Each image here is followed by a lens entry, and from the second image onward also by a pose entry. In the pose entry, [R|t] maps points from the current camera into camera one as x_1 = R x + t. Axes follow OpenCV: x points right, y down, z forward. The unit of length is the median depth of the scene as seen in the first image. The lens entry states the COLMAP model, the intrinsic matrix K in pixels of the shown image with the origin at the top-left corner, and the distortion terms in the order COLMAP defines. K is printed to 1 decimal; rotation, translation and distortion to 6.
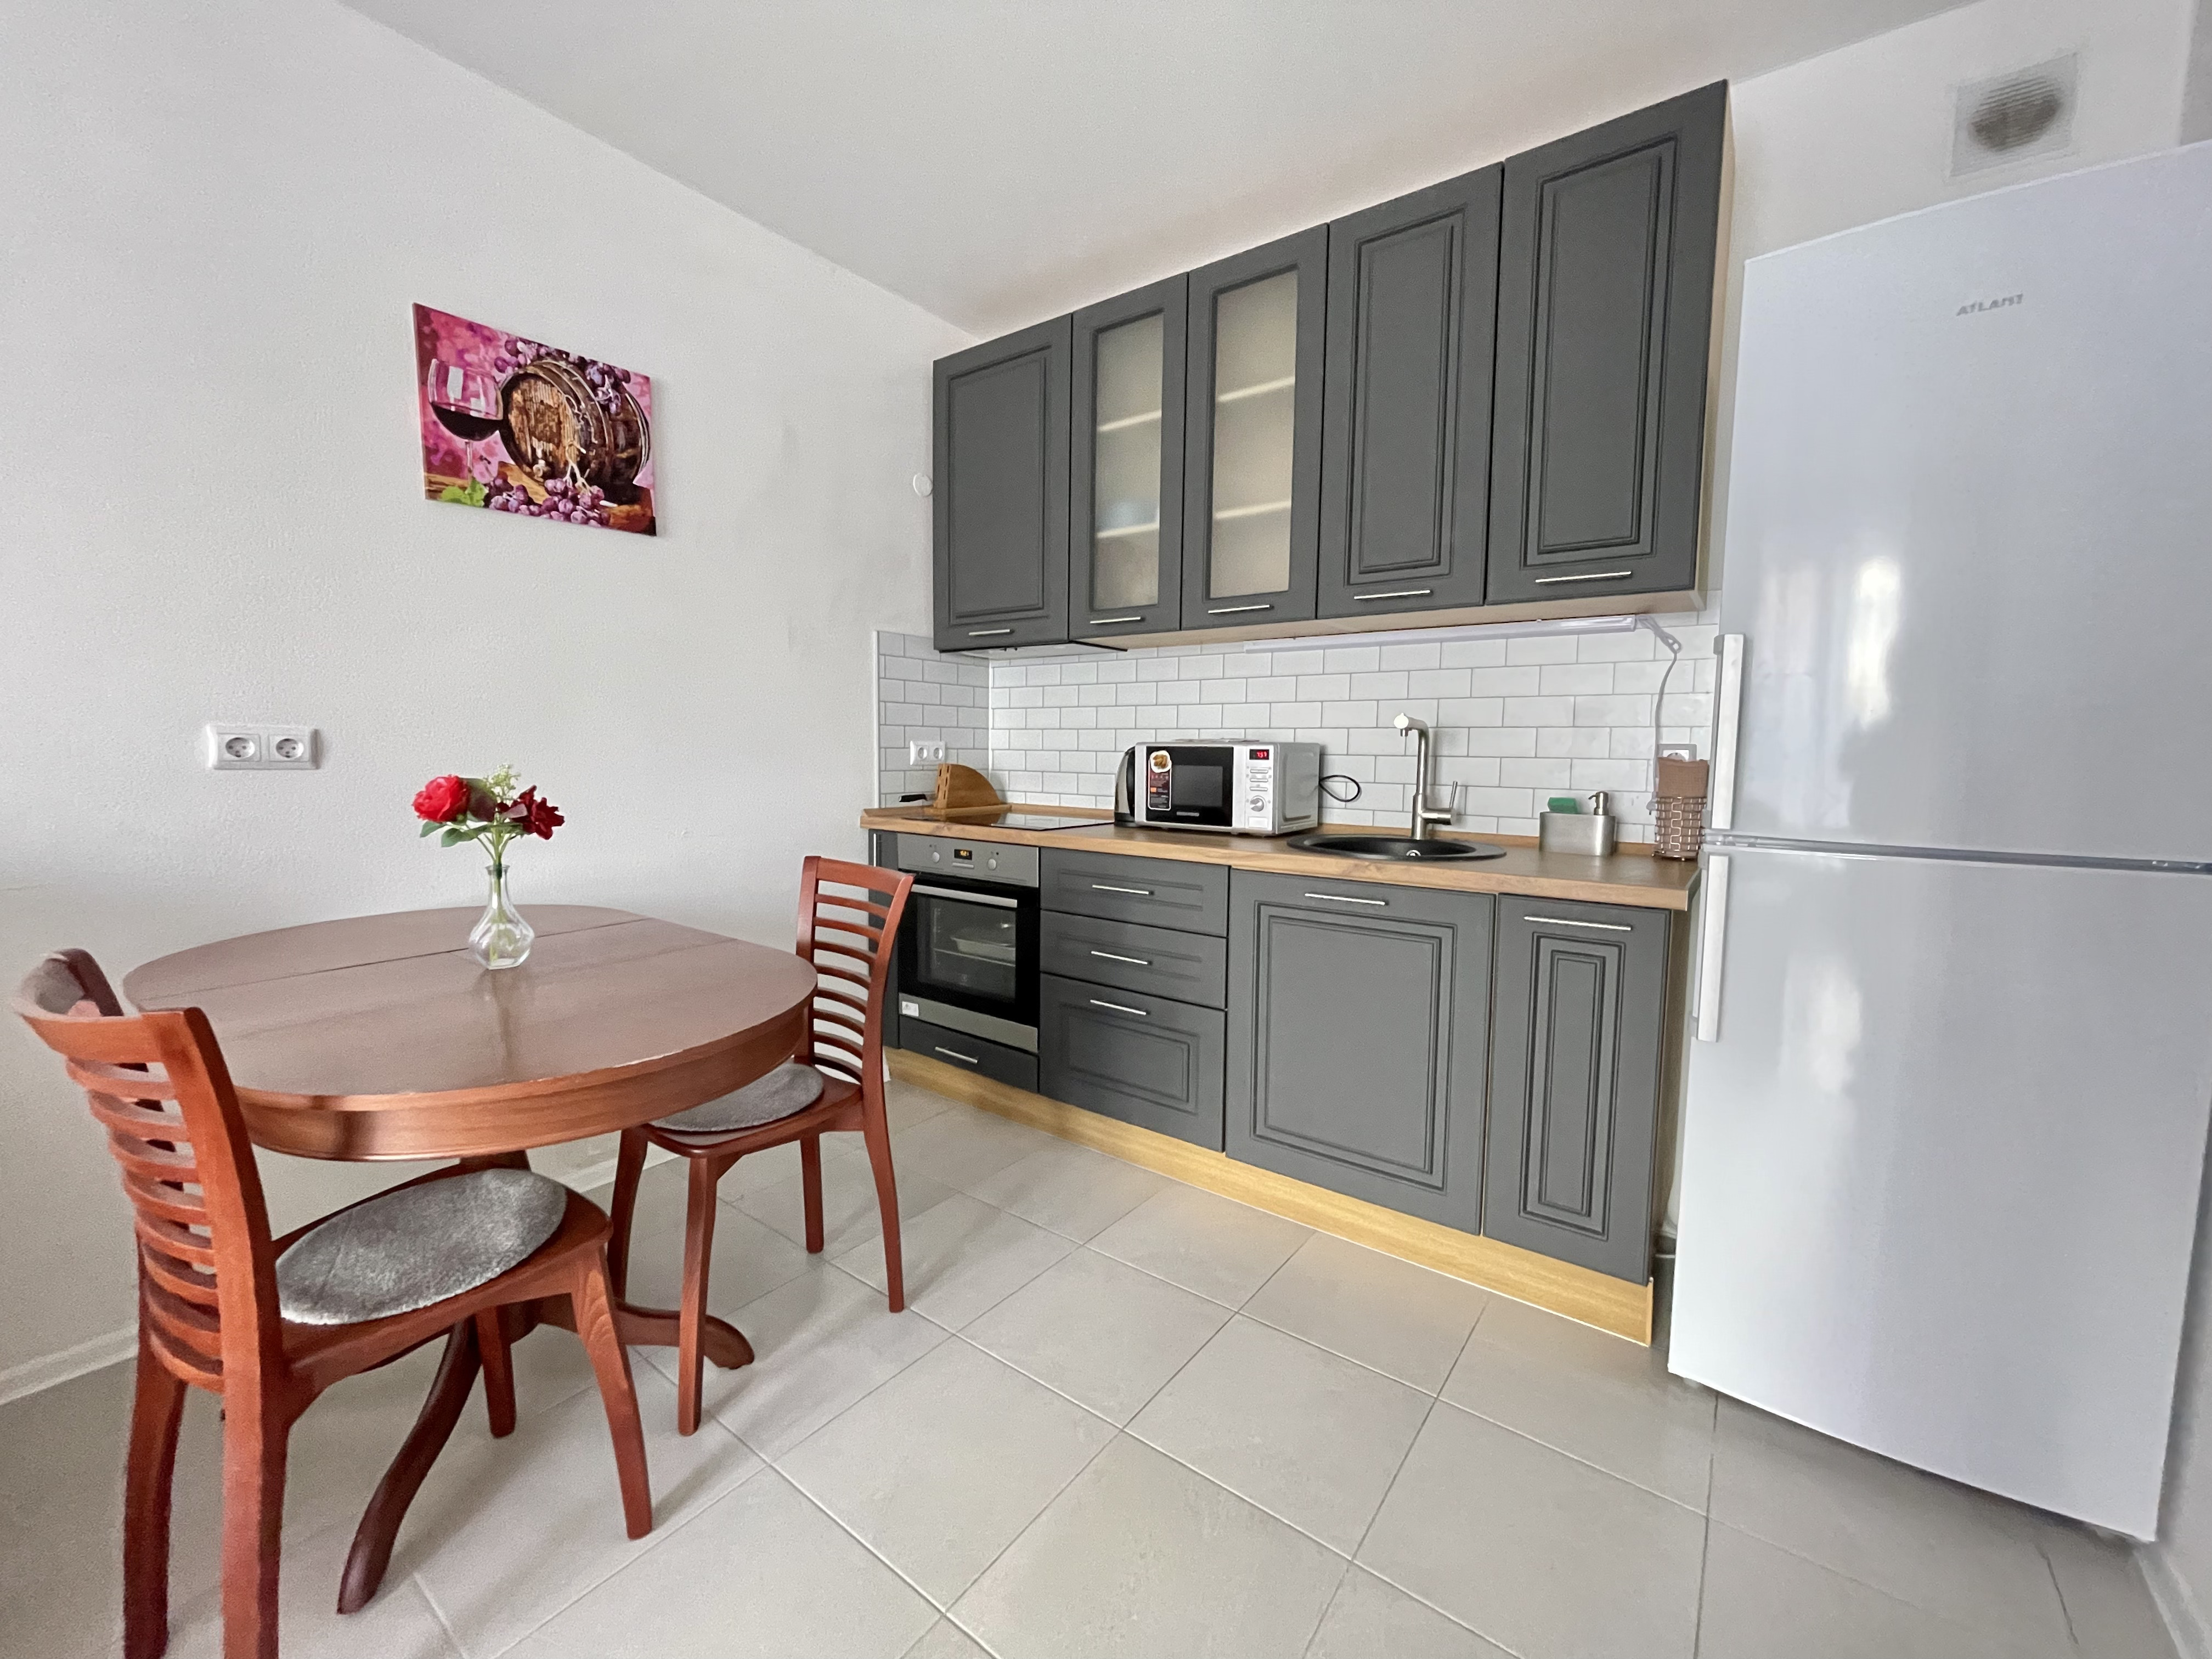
lens RADIAL K [[888.1, 0, 1108.2], [0, 888.1, 823.1], [0, 0, 1]] dist [-0.004155, -0.000186]
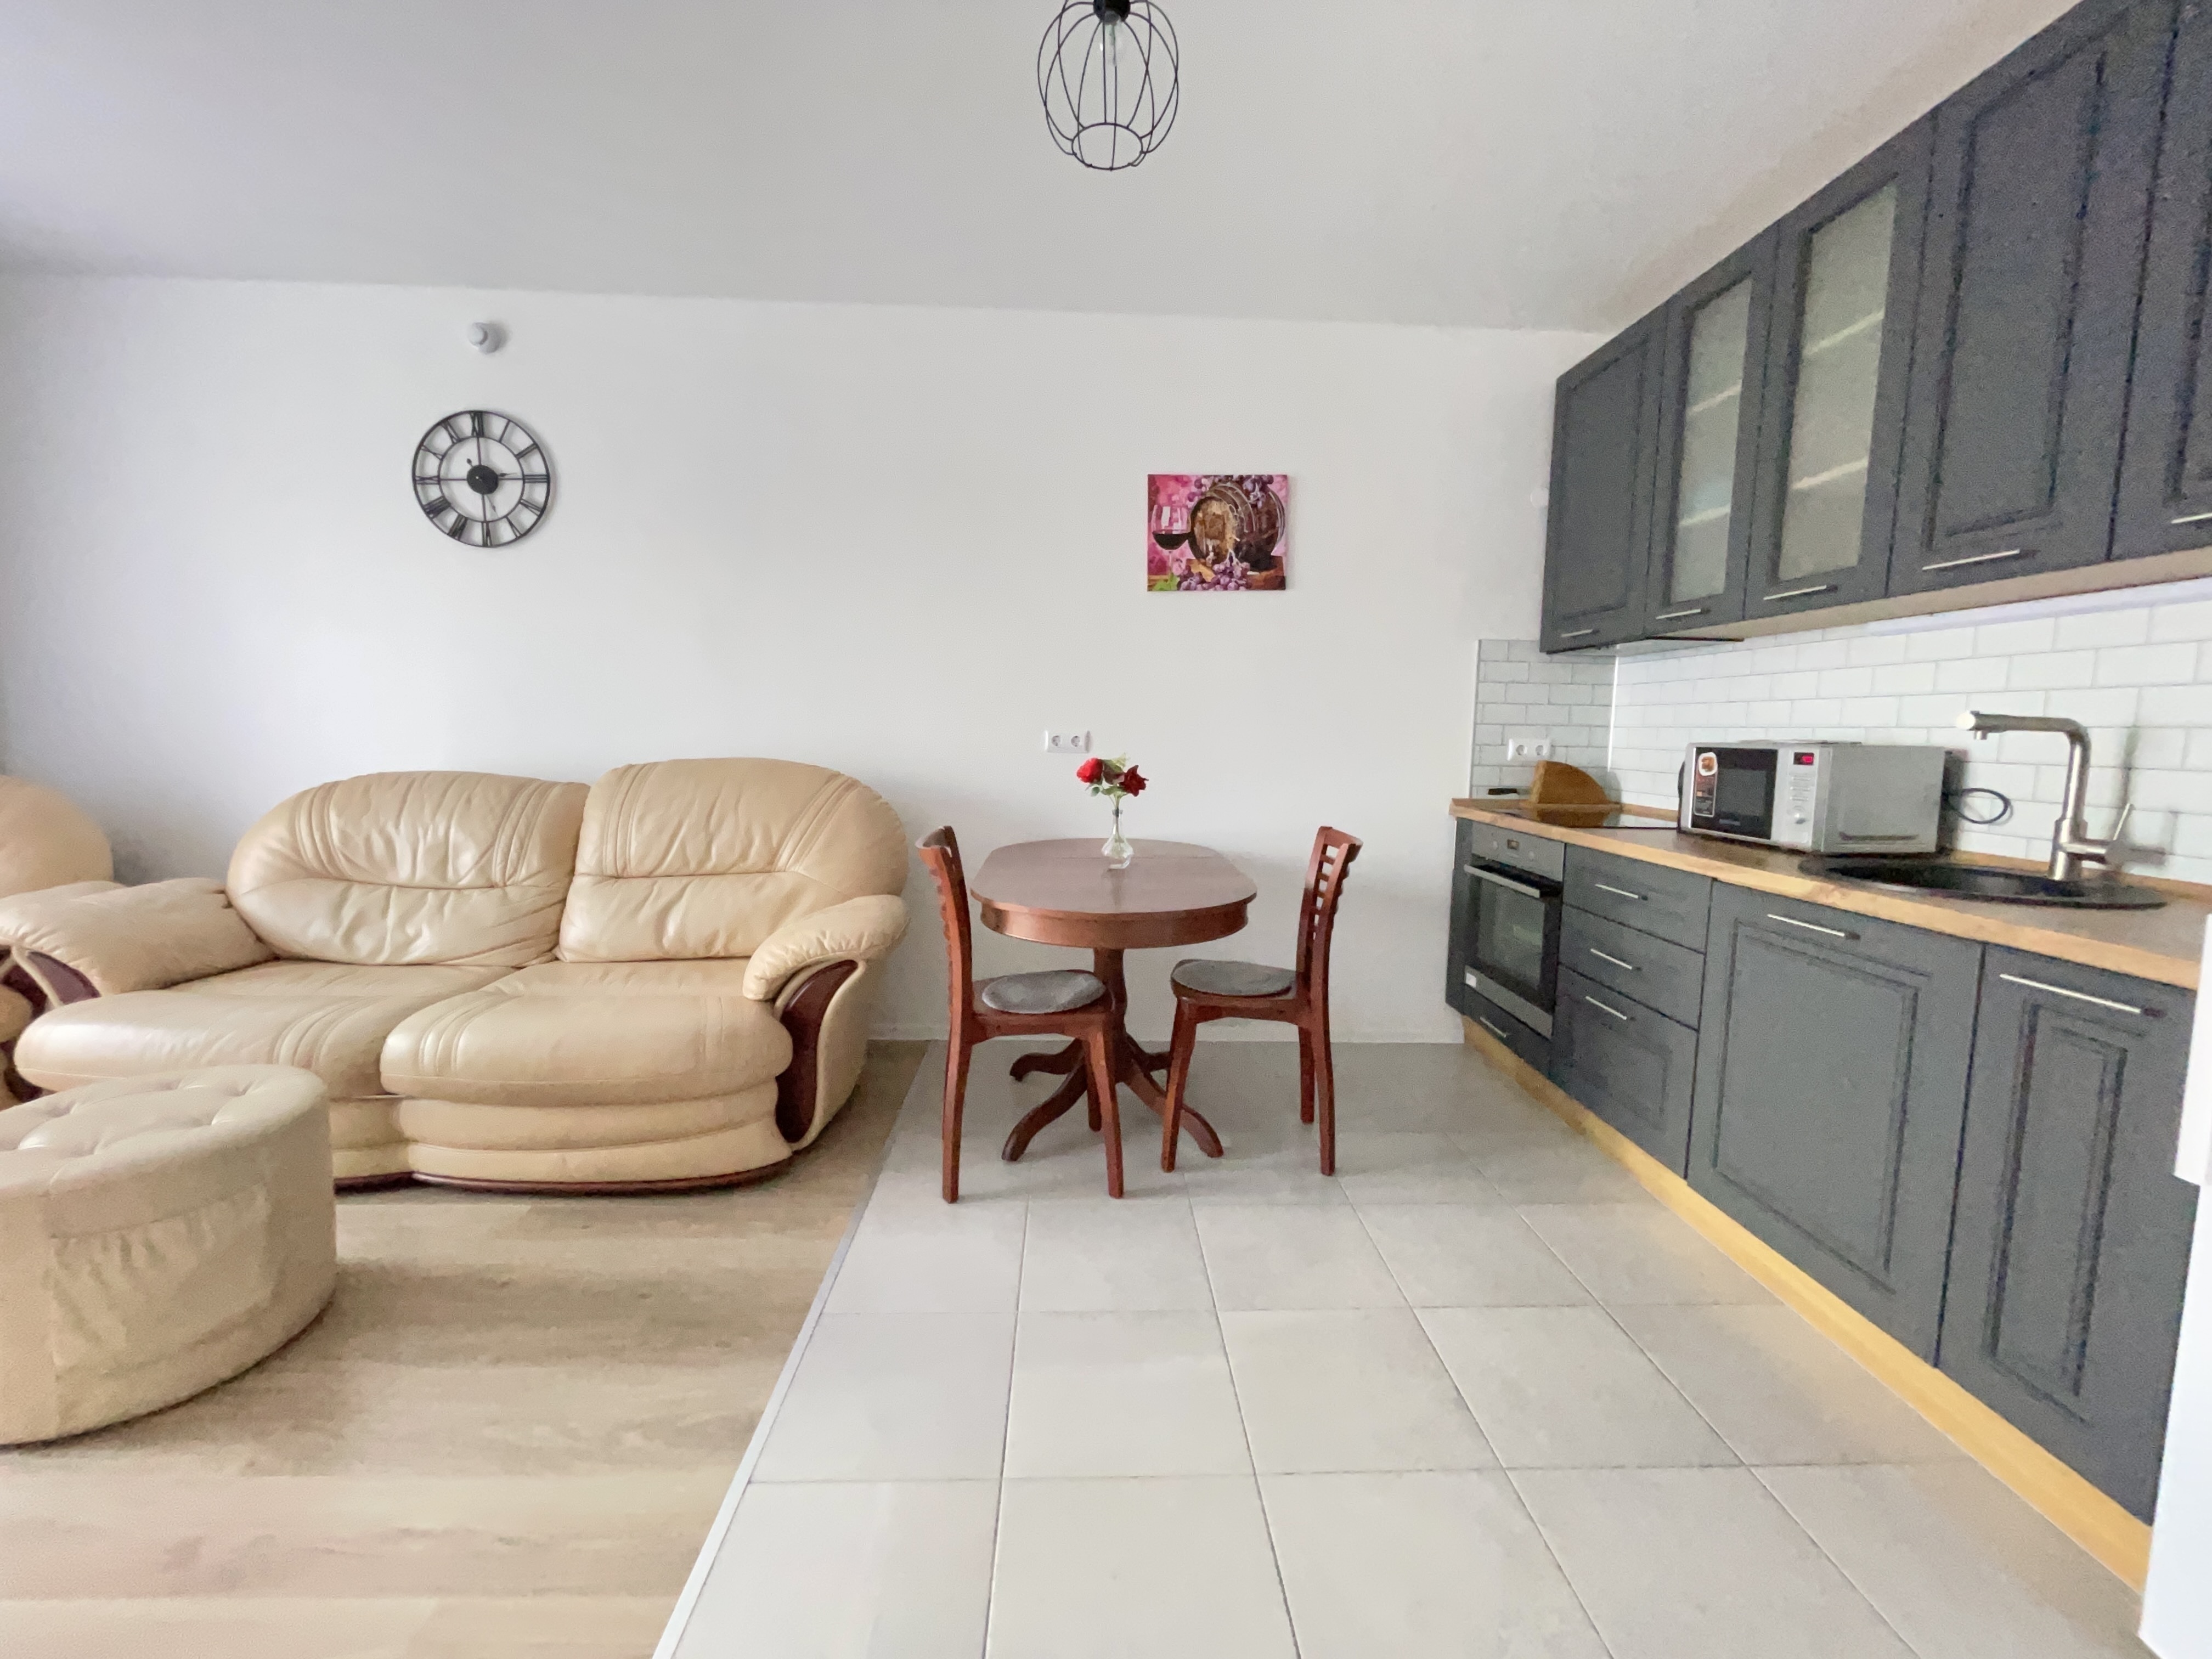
lens RADIAL K [[888.1, 0, 1108.2], [0, 888.1, 823.1], [0, 0, 1]] dist [-0.004155, -0.000186]
pose [[0.627168, 0.081610, -0.774597, 0.446952], [-0.075420, 0.996185, 0.043892, -0.001325], [0.775224, 0.030892, 0.630931, -0.078921]]
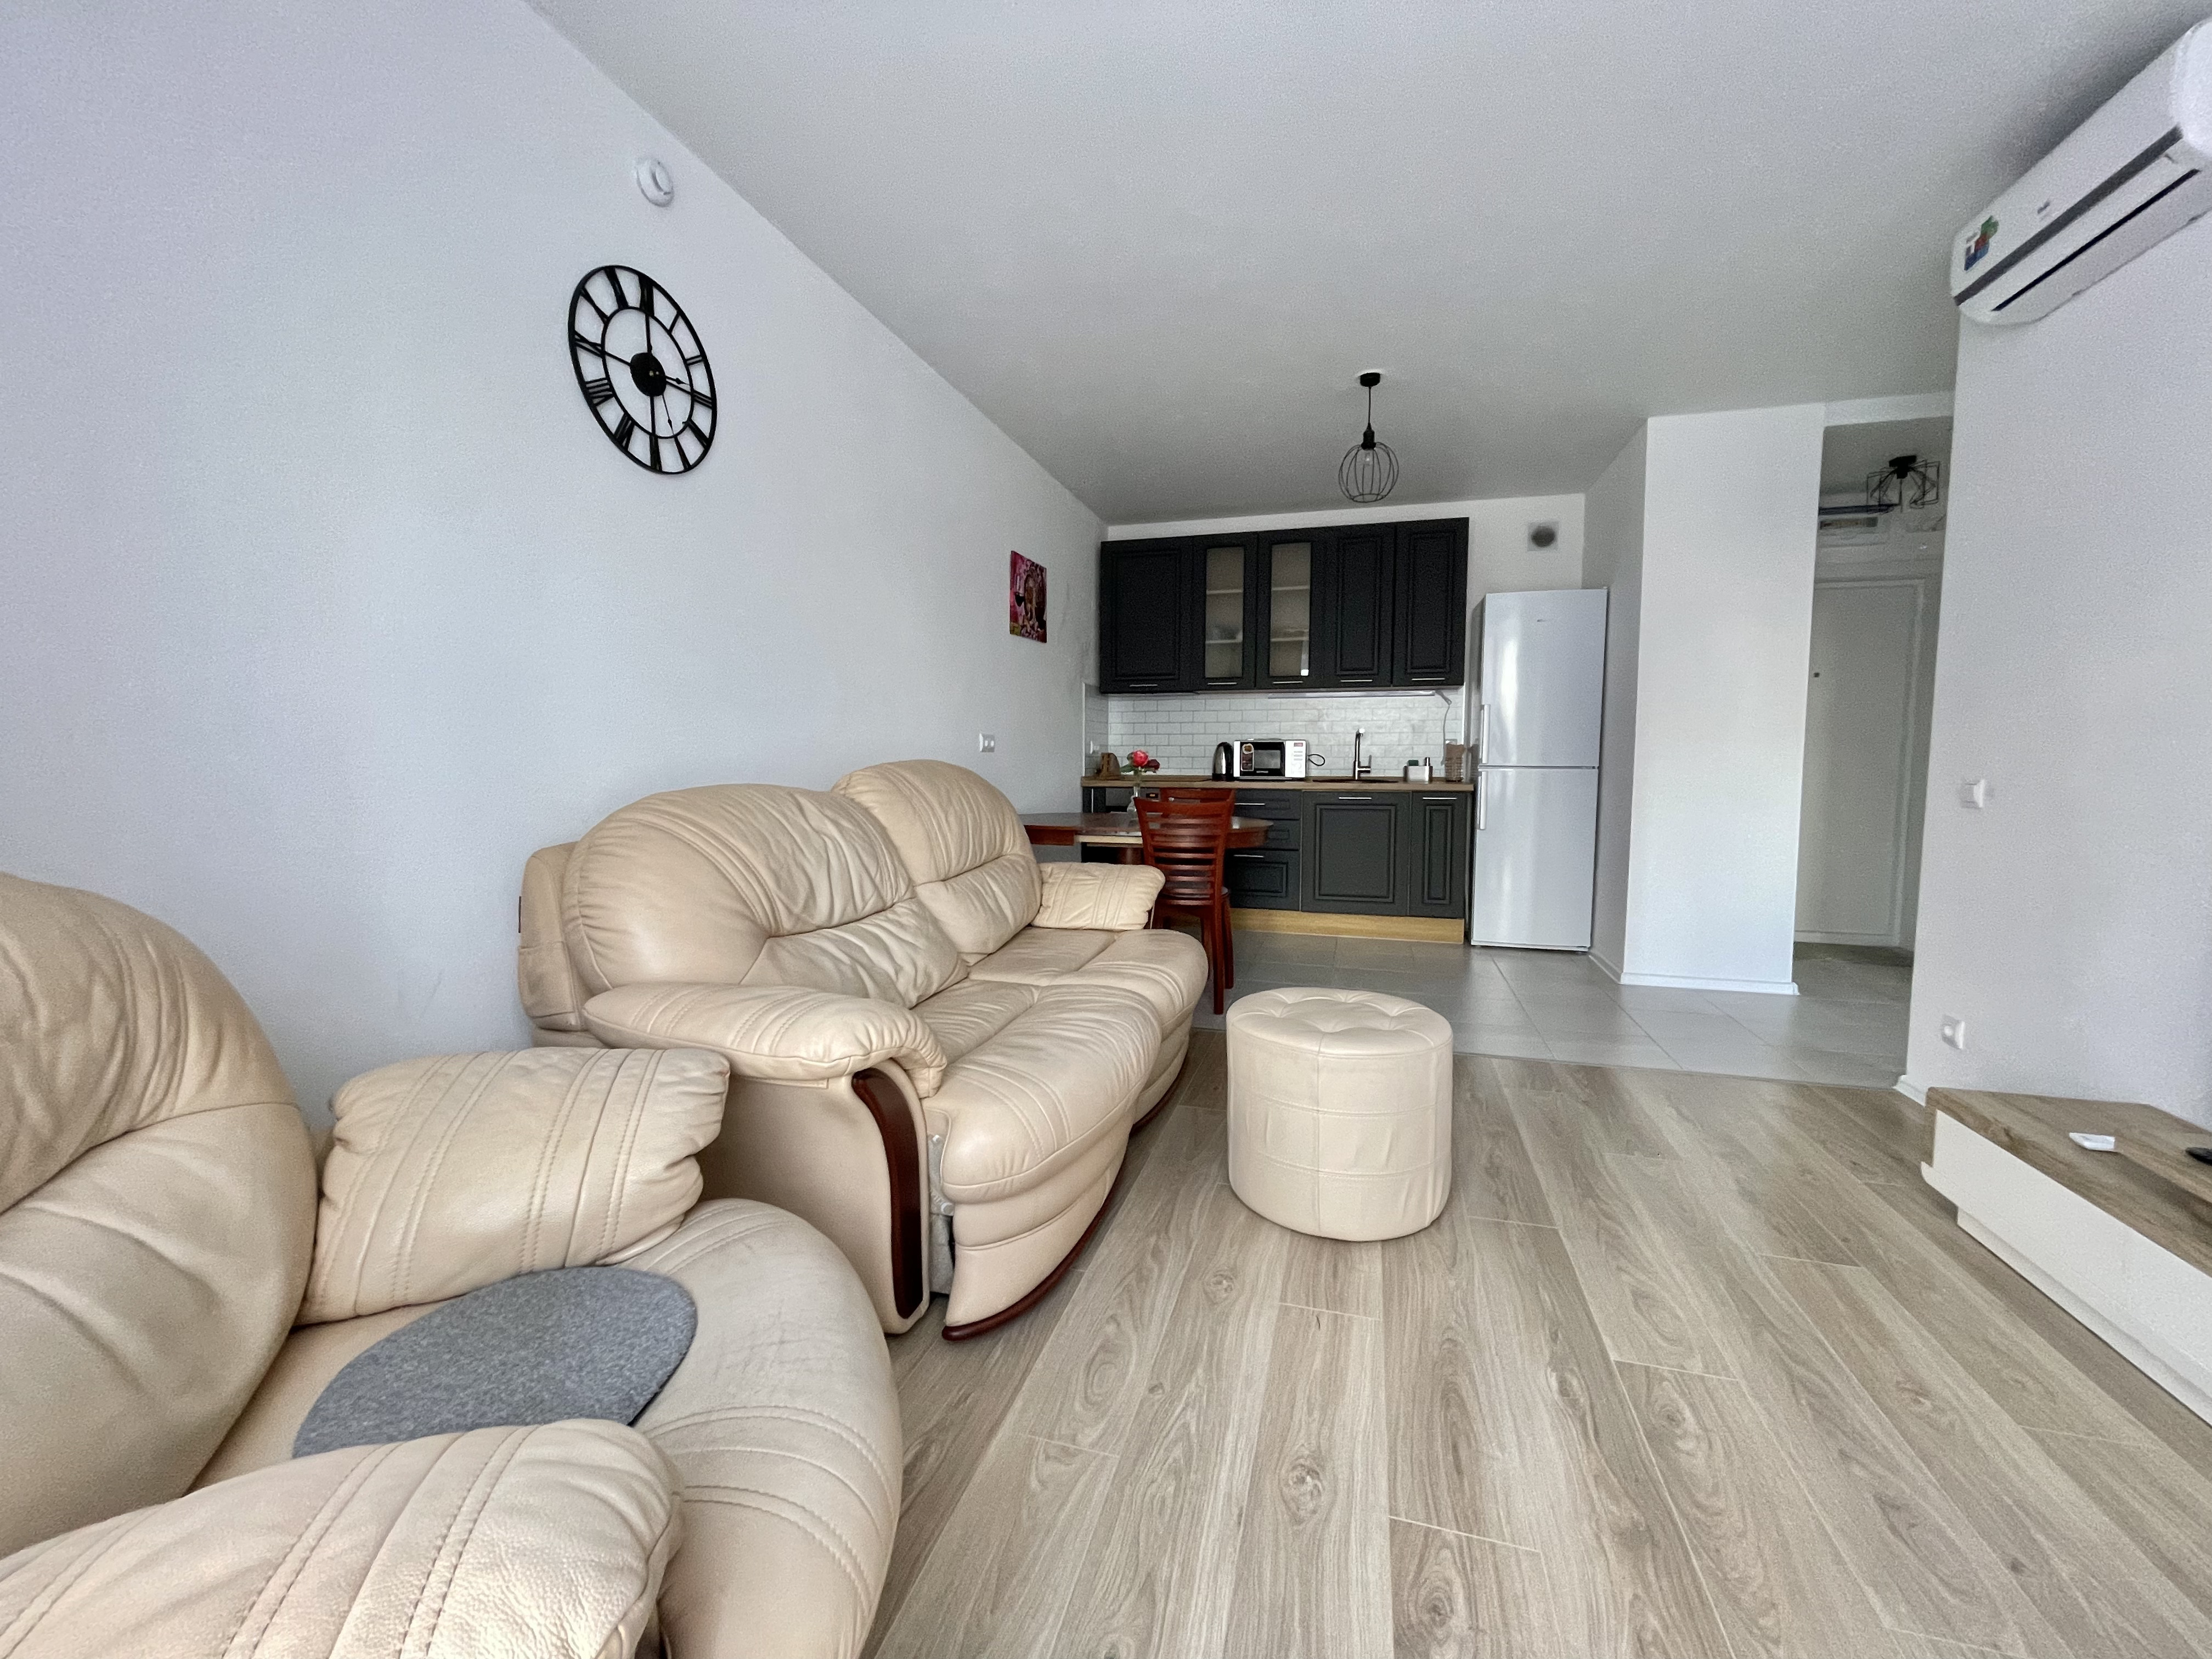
lens RADIAL K [[888.1, 0, 1108.2], [0, 888.1, 823.1], [0, 0, 1]] dist [-0.004155, -0.000186]
pose [[0.936816, -0.037514, 0.347805, -1.195437], [0.039278, 0.999226, 0.001980, 0.112011], [-0.347610, 0.011806, 0.937565, -1.083454]]
